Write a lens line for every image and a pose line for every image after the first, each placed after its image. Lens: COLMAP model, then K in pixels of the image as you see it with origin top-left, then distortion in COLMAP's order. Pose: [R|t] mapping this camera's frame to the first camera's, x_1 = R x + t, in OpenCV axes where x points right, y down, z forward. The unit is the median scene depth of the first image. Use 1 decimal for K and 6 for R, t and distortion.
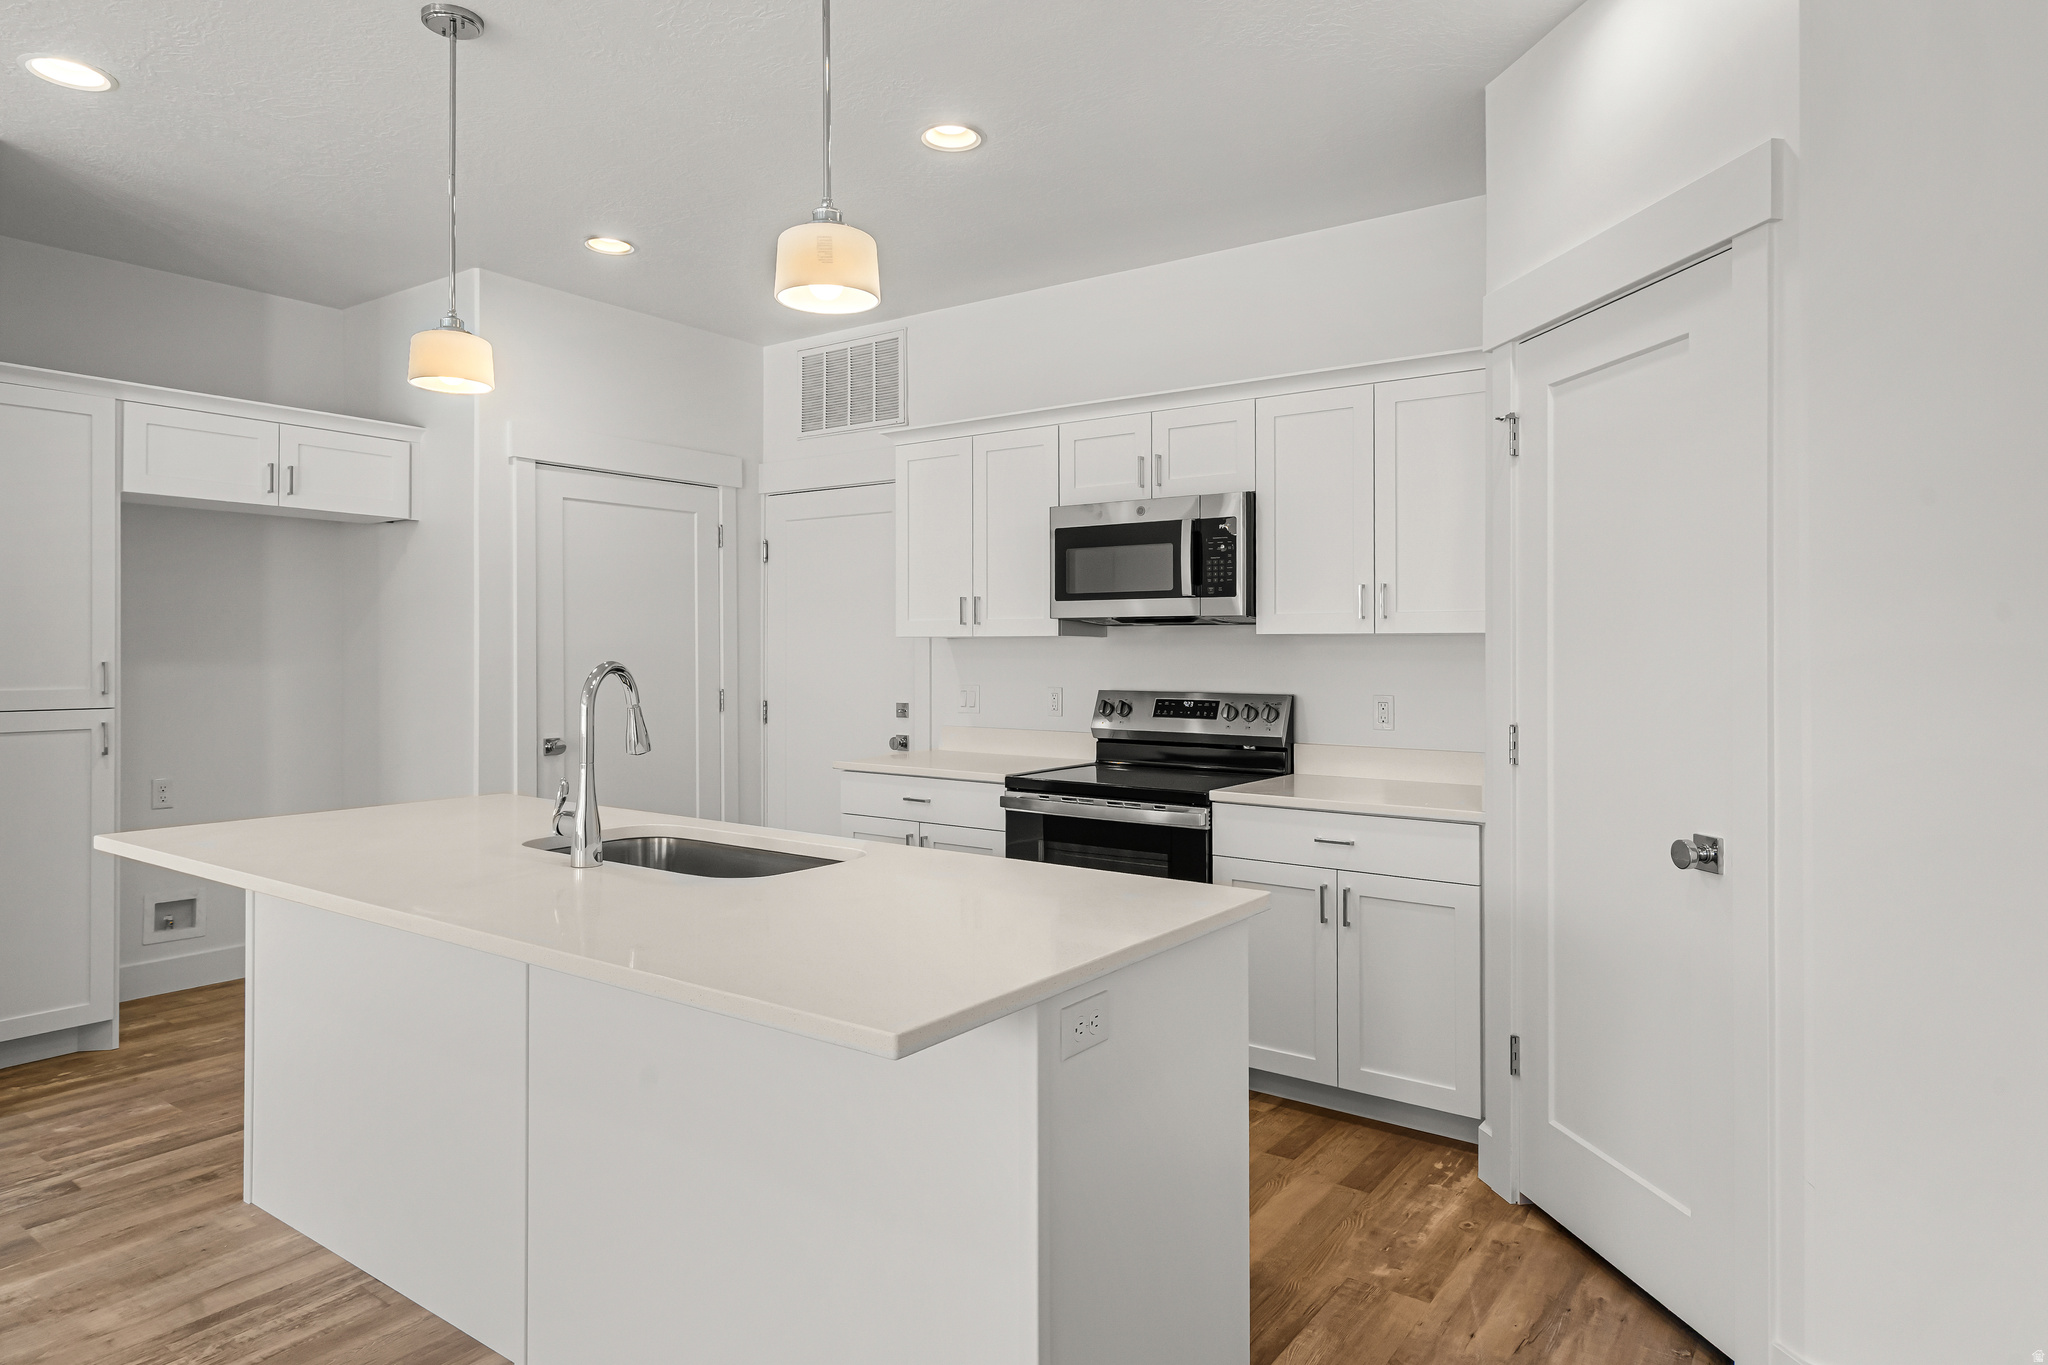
lens RADIAL K [[1193.3, 0, 1049.3], [0, 1193.3, 646.6], [0, 0, 1]] dist [0.003891, 0.001773]
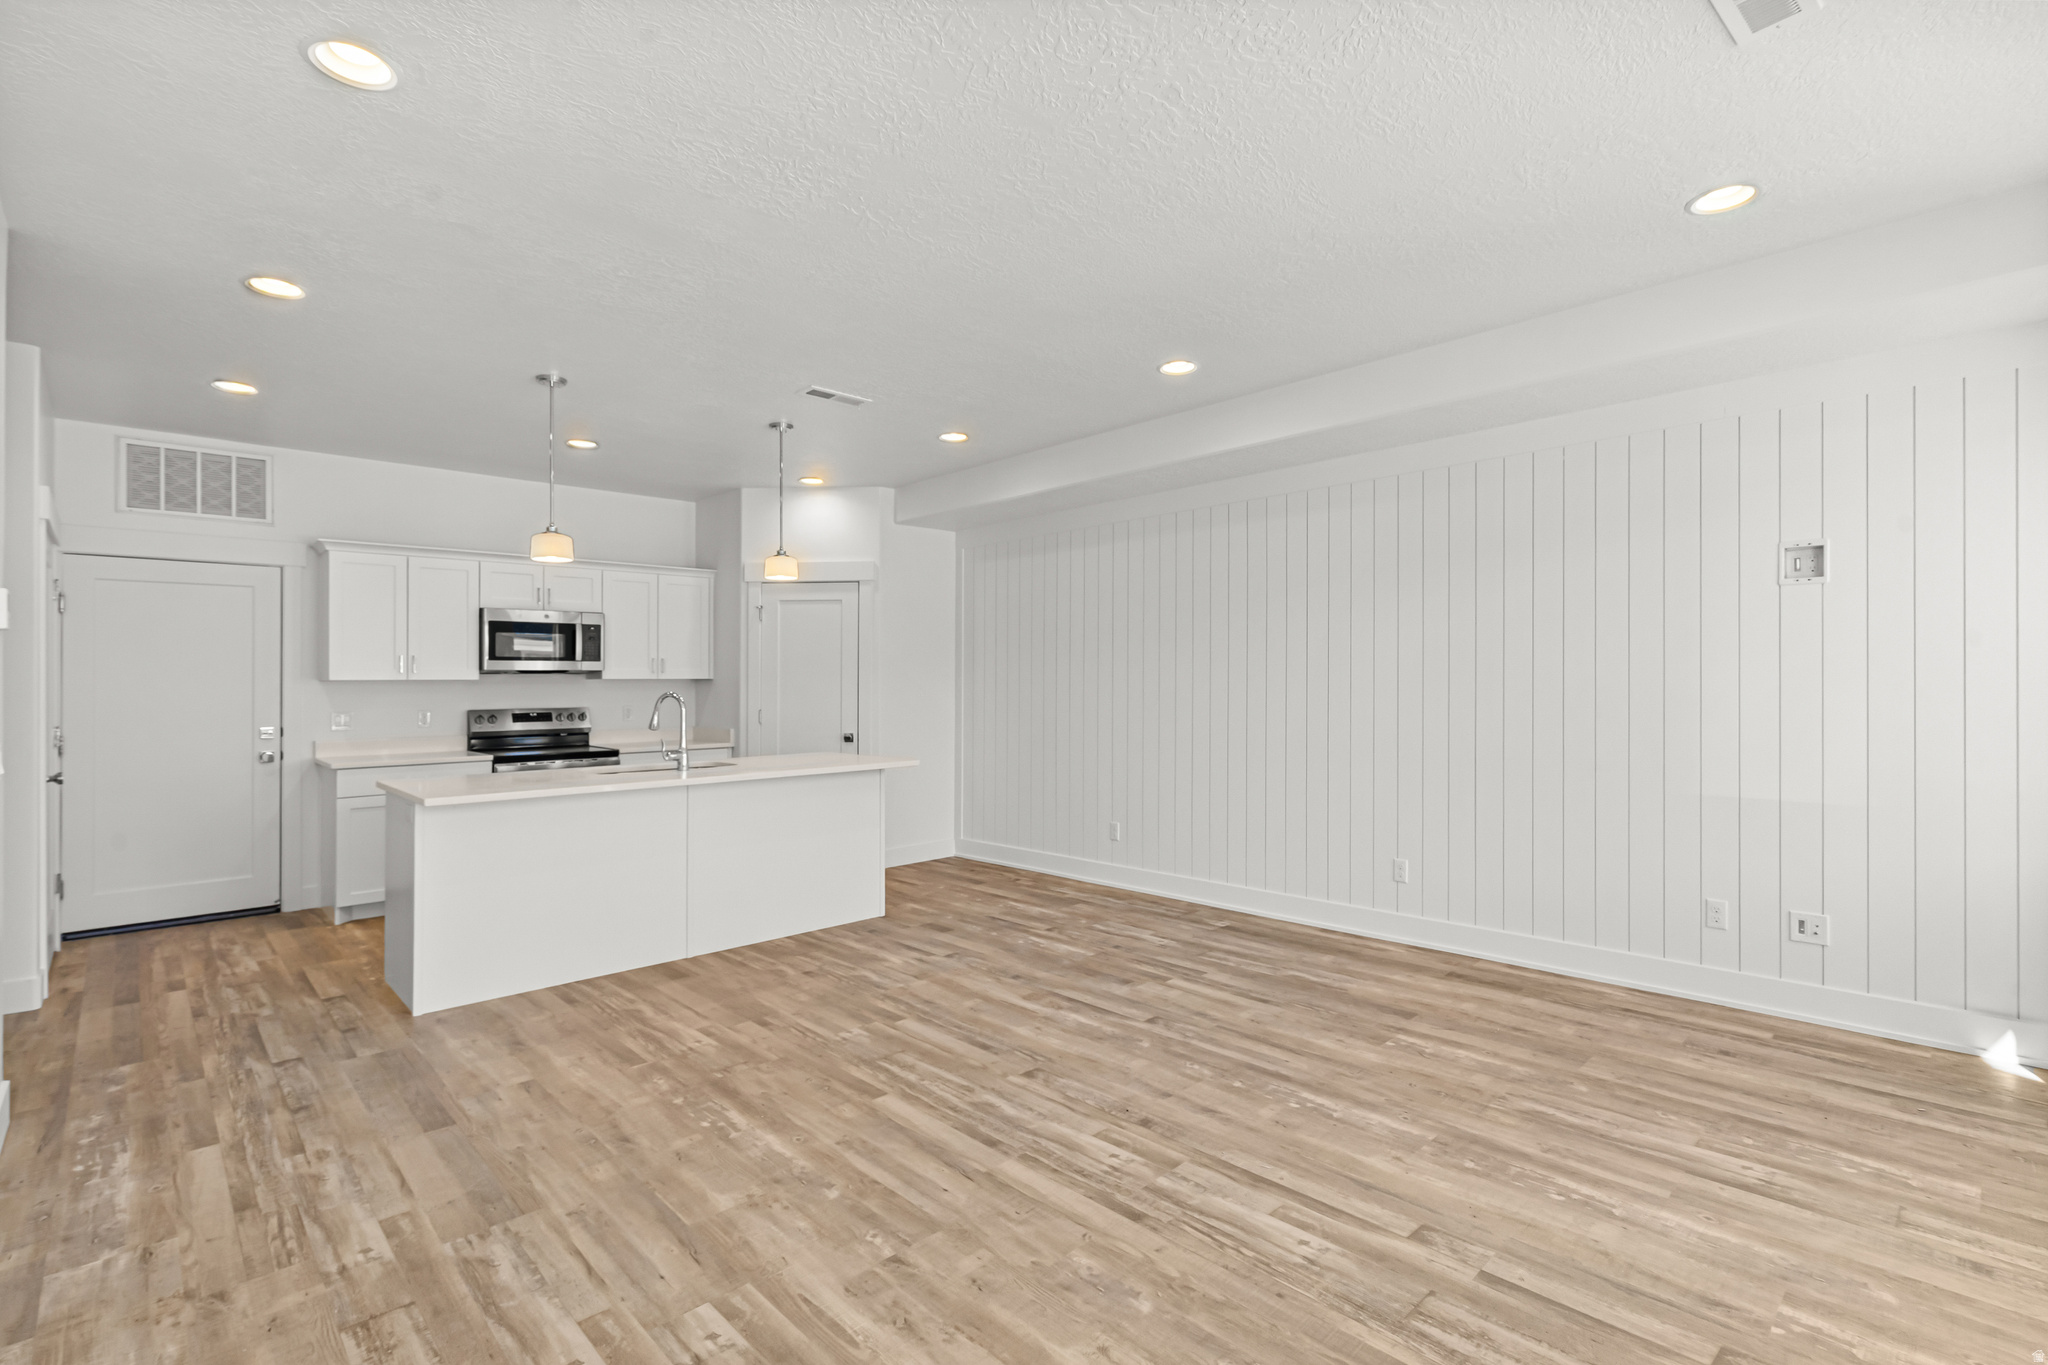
lens RADIAL K [[941.6, 0, 1013.8], [0, 941.6, 670.9], [0, 0, 1]] dist [-0.000103, -0.000009]
pose [[0.203507, 0.007565, 0.979044, -1.235016], [0.002892, 0.999961, -0.008328, -0.008027], [-0.979069, 0.004527, 0.203477, -0.069031]]
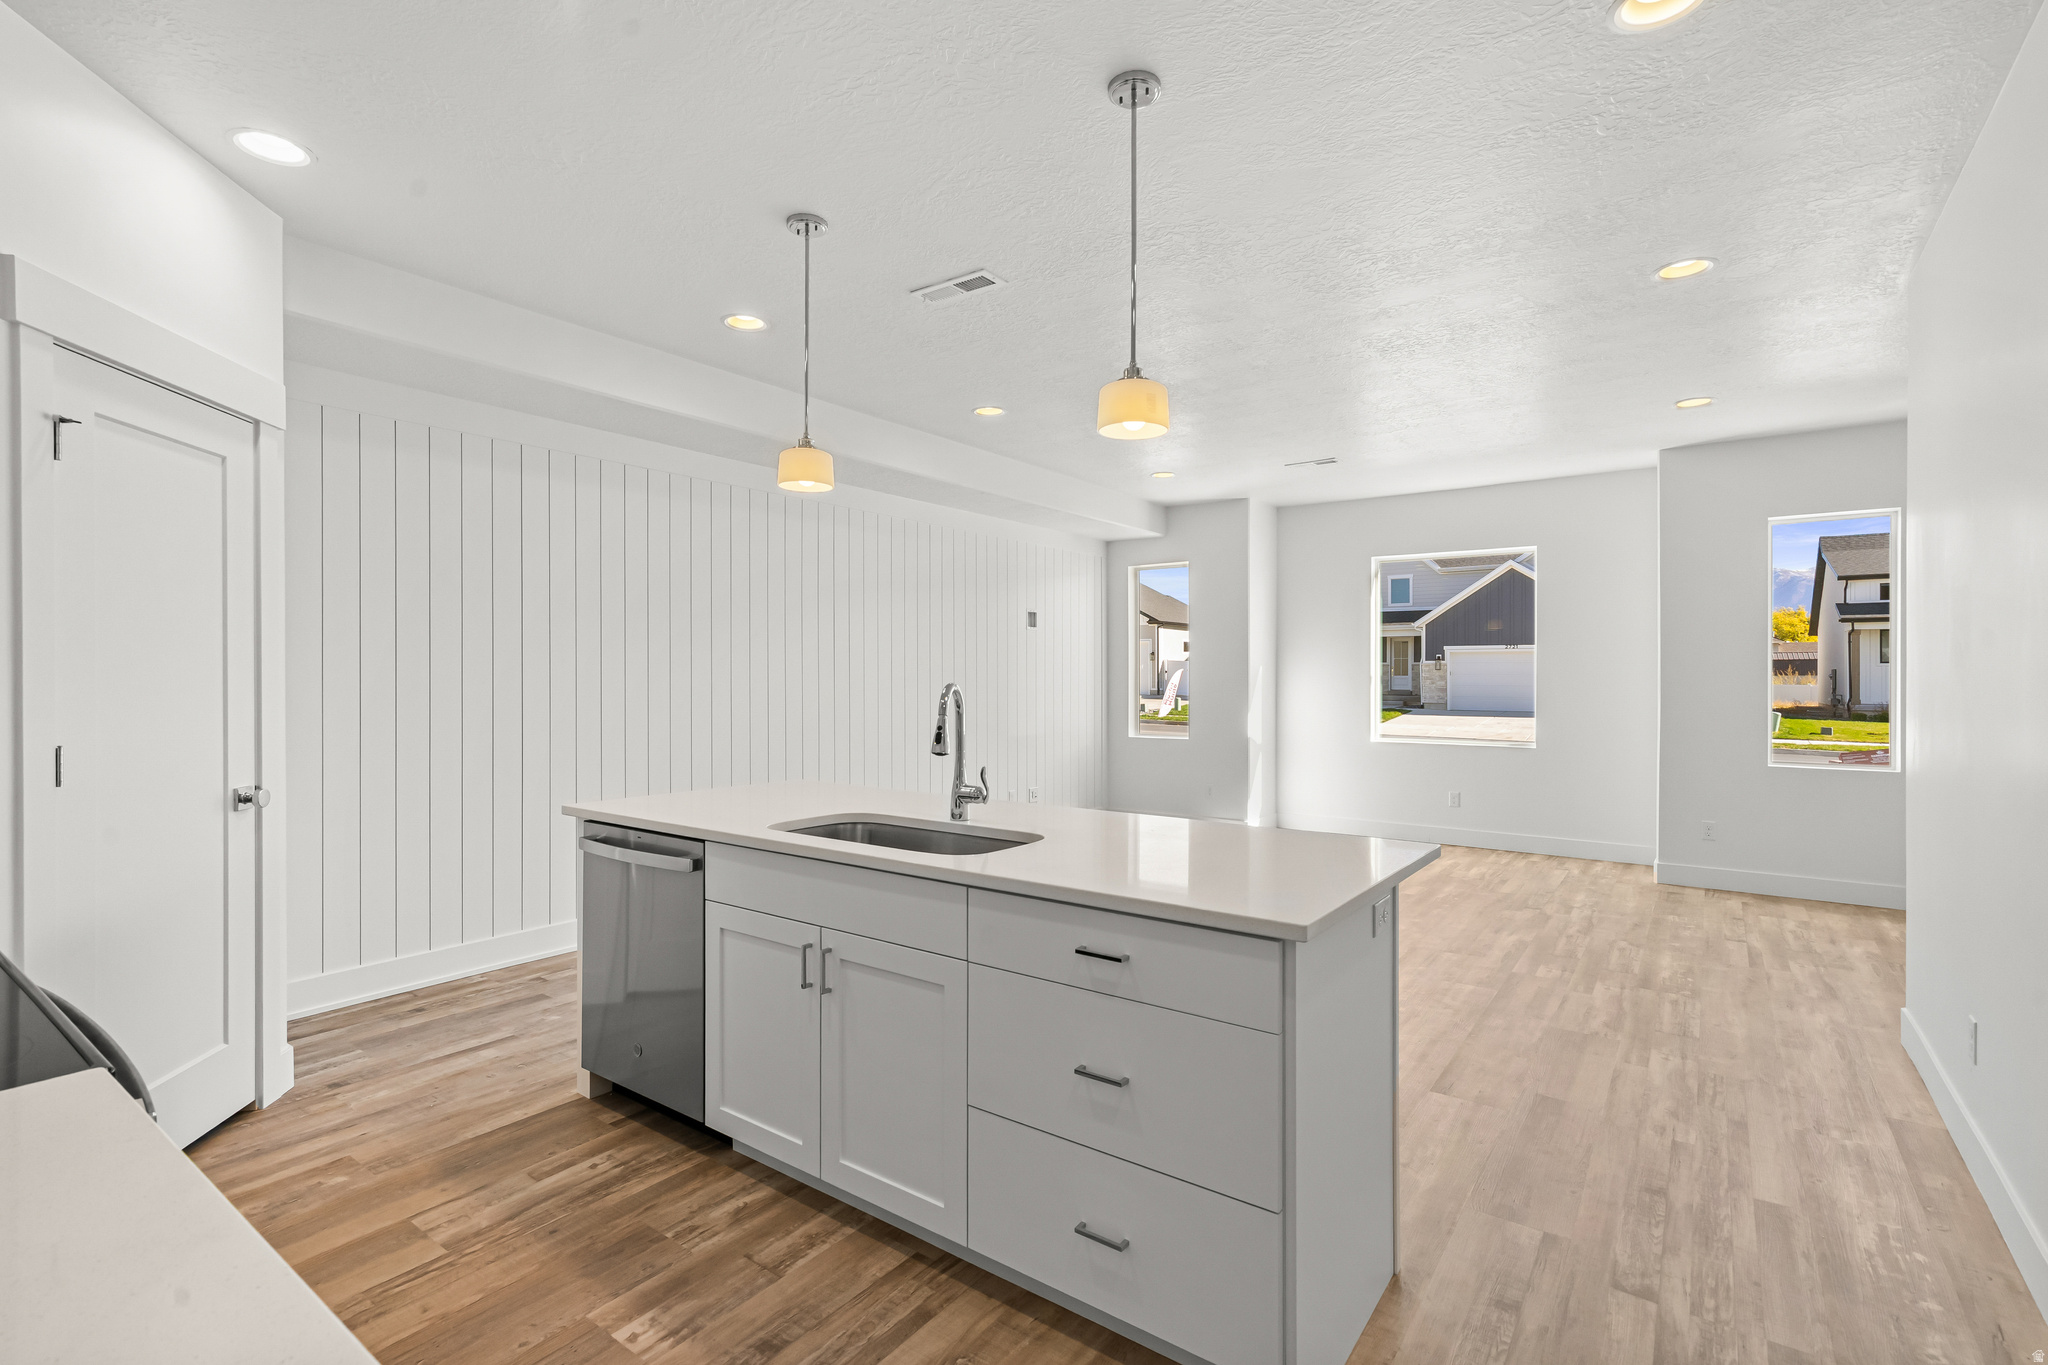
lens RADIAL K [[941.6, 0, 1016.4], [0, 941.6, 689.9], [0, 0, 1]] dist [-0.000103, -0.000009]
pose [[-0.999645, -0.007912, 0.025458, -0.266611], [-0.007686, 0.999930, 0.008948, 0.005806], [-0.025527, 0.008749, -0.999636, 1.188971]]
